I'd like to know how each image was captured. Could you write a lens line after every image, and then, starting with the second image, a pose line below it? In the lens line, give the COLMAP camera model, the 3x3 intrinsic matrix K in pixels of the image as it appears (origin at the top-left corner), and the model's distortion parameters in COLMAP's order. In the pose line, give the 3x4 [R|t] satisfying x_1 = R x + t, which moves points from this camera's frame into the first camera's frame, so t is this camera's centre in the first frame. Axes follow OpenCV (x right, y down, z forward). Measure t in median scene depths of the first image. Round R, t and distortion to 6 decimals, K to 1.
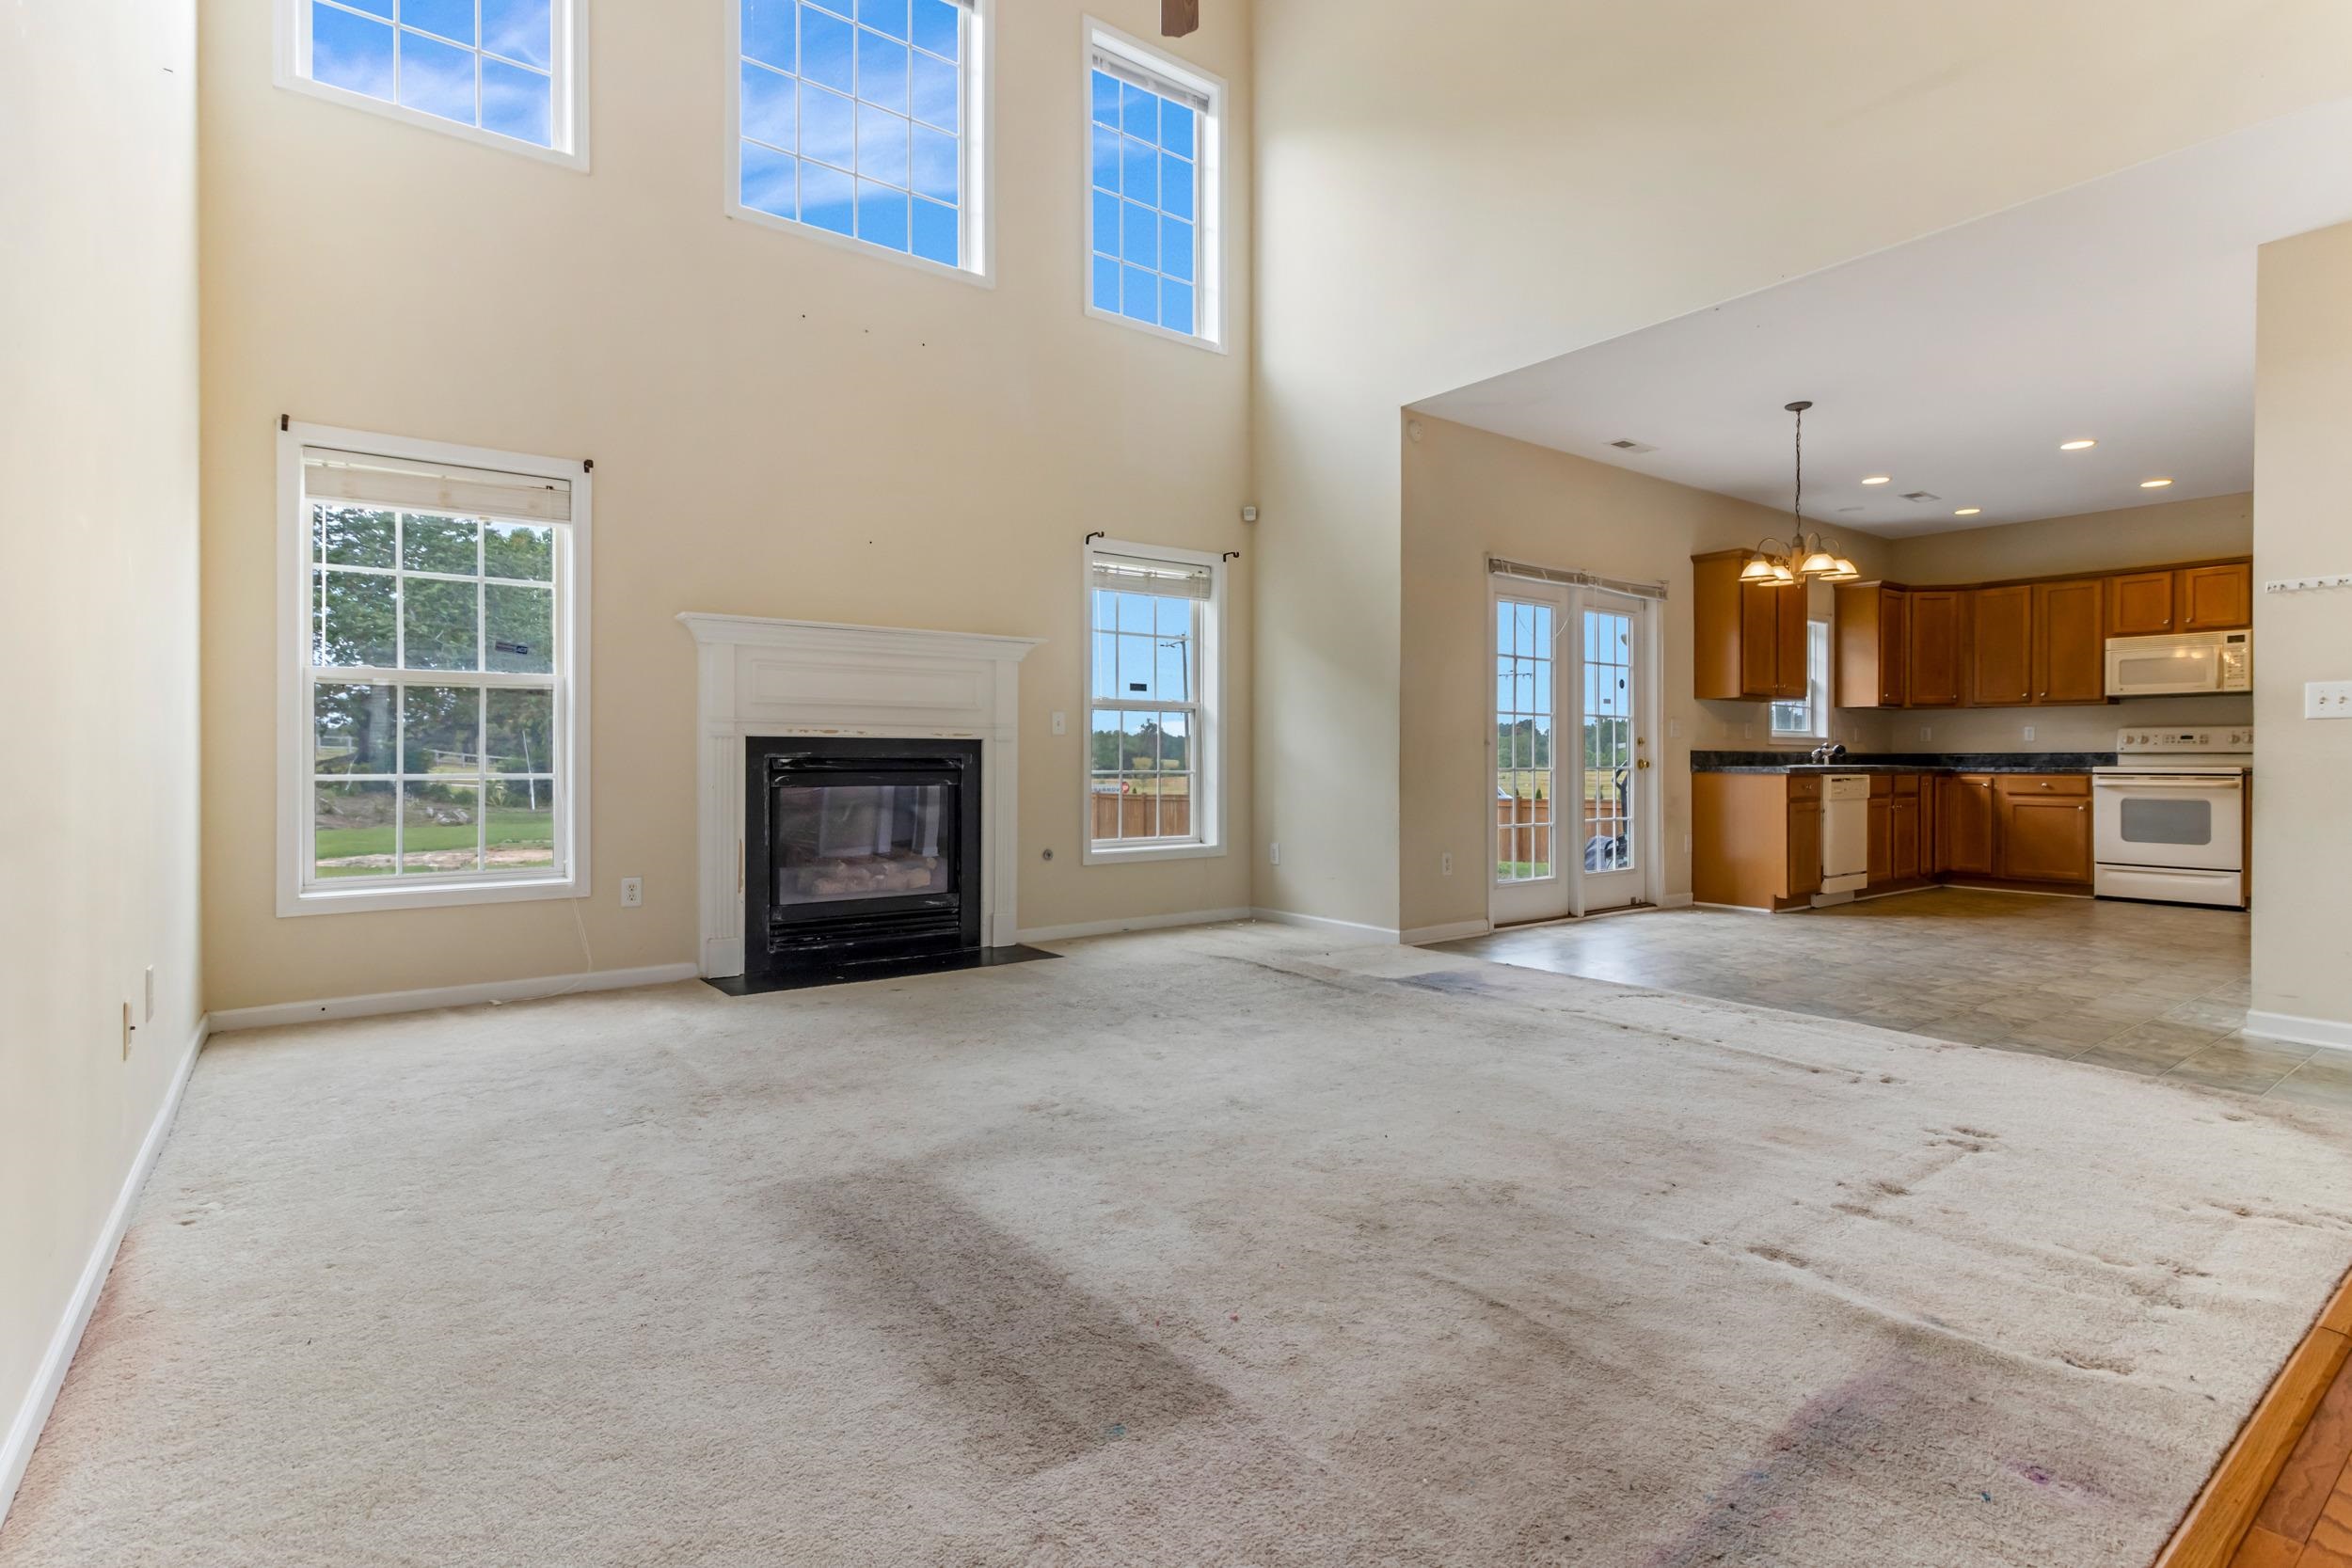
lens RADIAL K [[1134.2, 0, 1172.3], [0, 1134.2, 773.2], [0, 0, 1]] dist [0.004995, -0.001029]
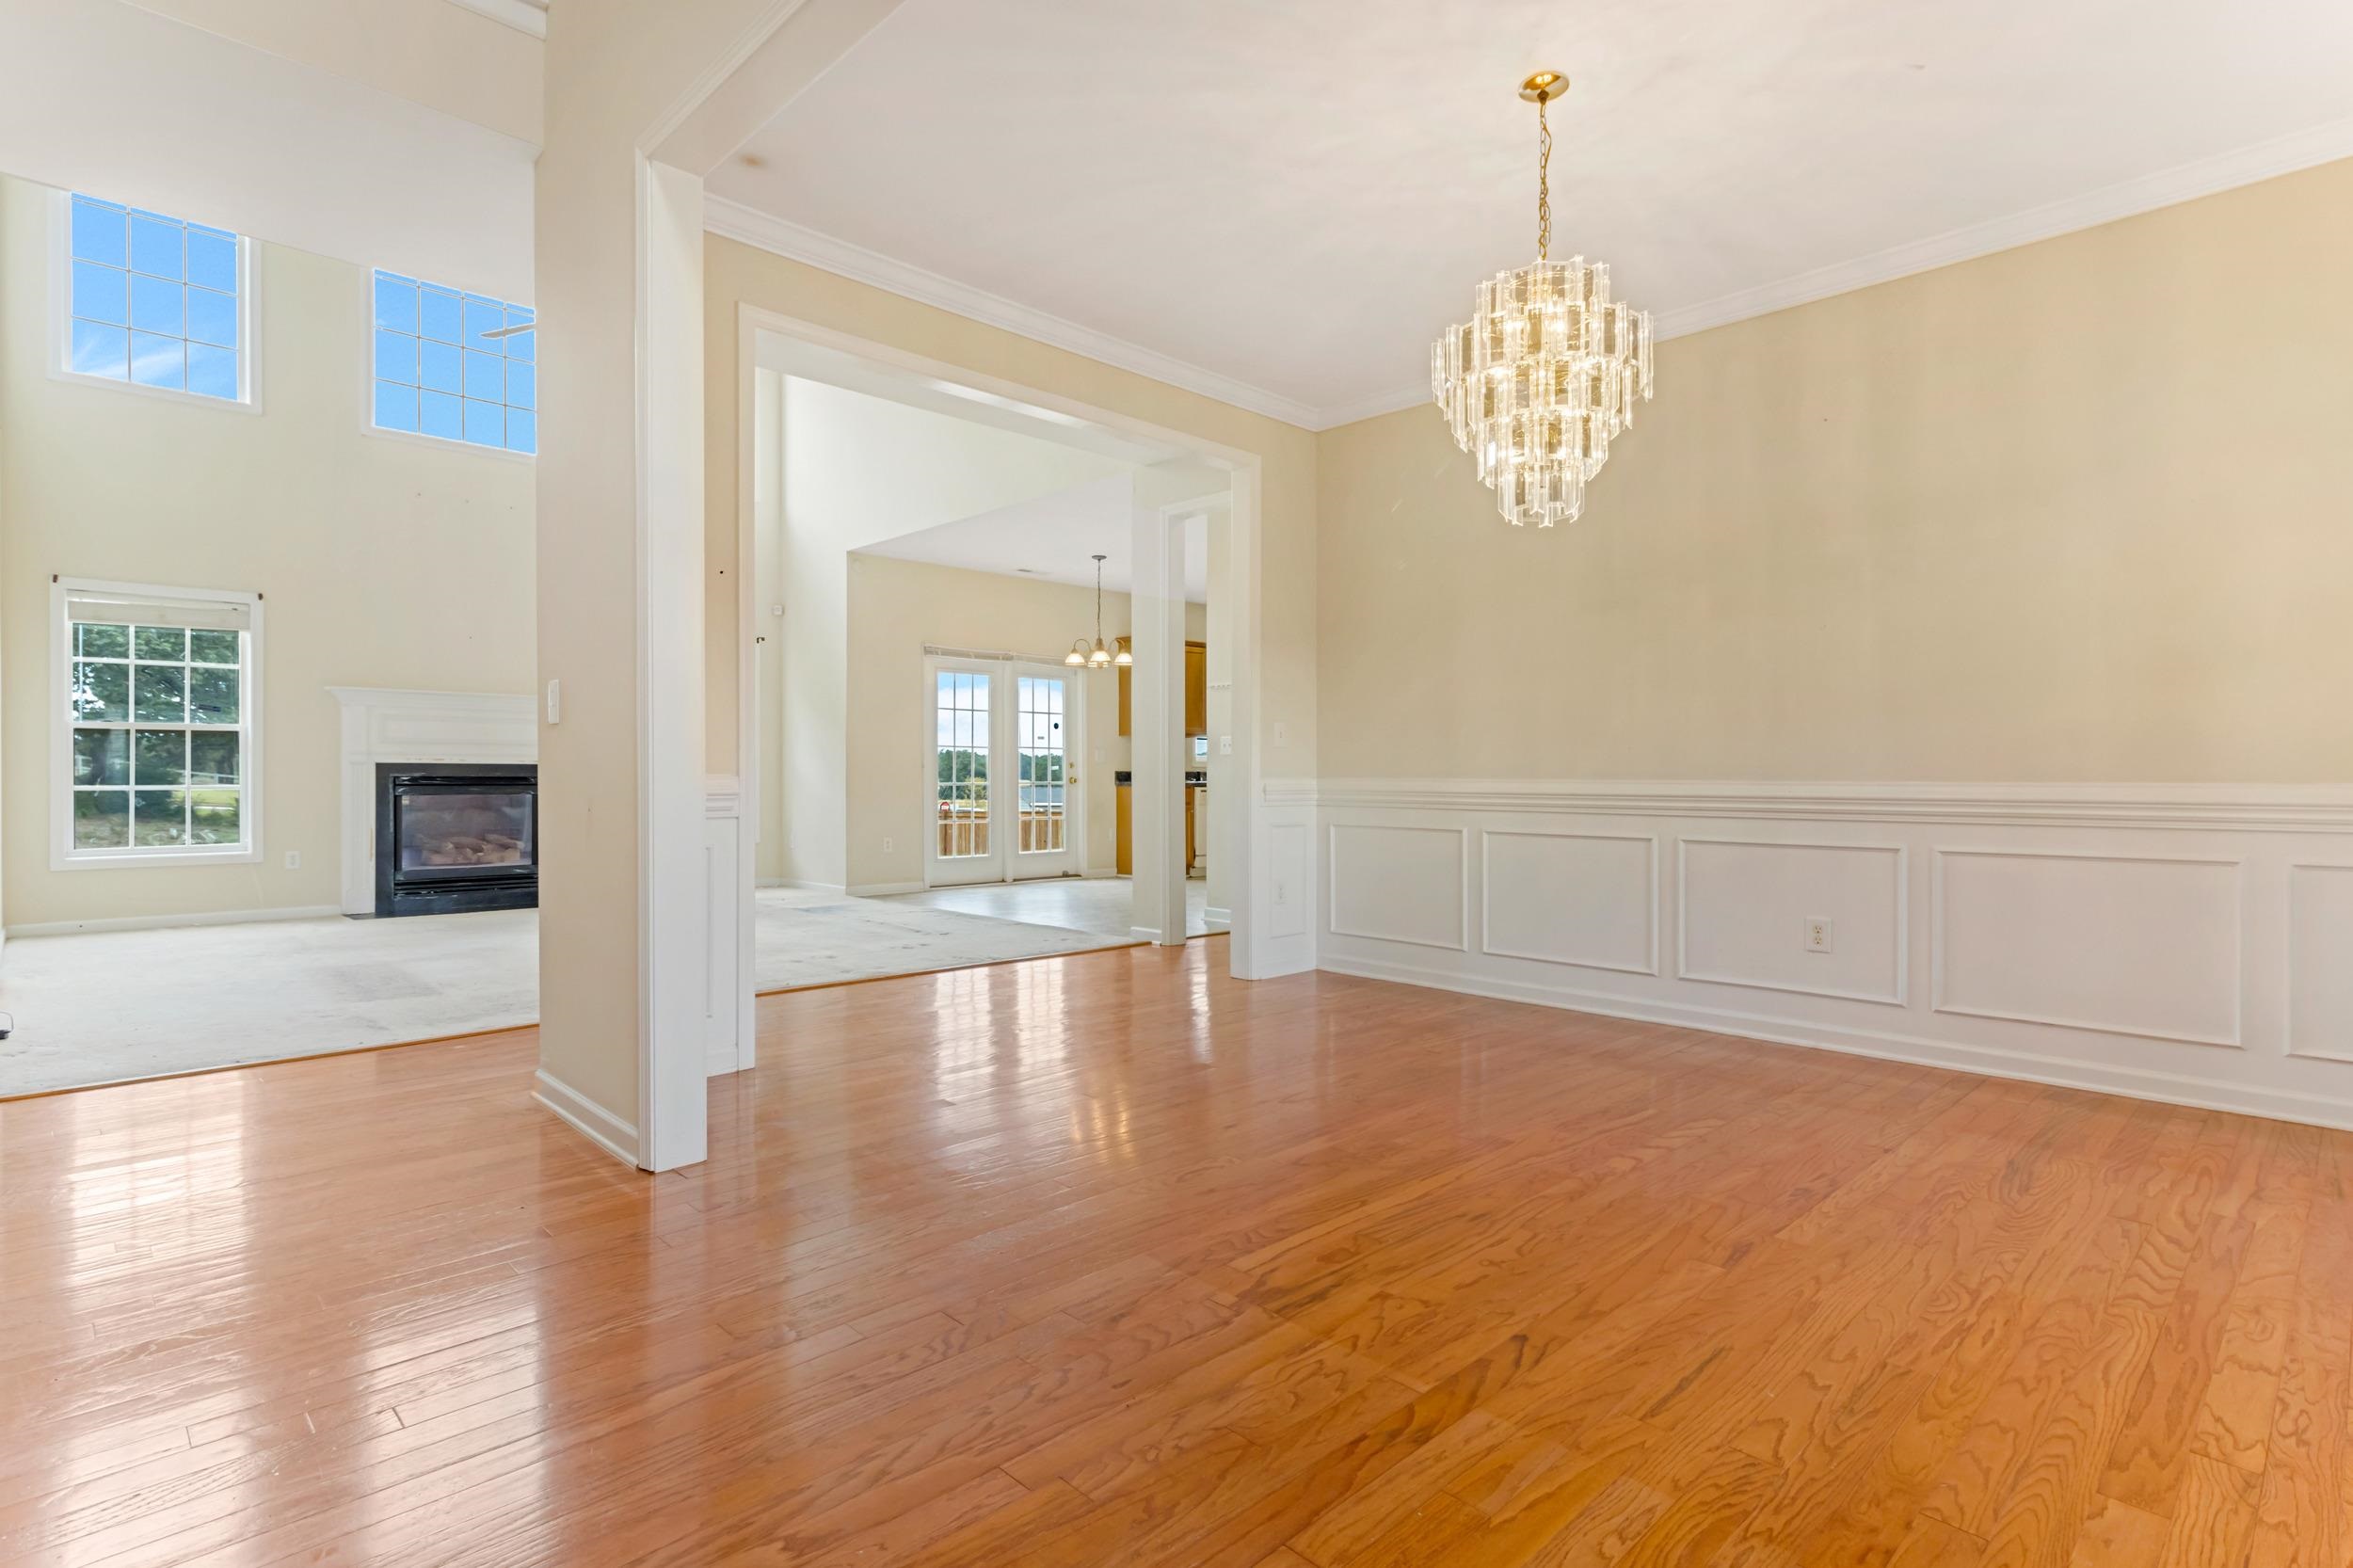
lens RADIAL K [[1134.8, 0, 1164.1], [0, 1134.8, 784.8], [0, 0, 1]] dist [0.004995, -0.001029]
pose [[0.993132, -0.000067, 0.117000, 0.516787], [0.000751, 0.999983, -0.005797, 0.008937], [-0.116998, 0.005845, 0.993115, -0.684090]]
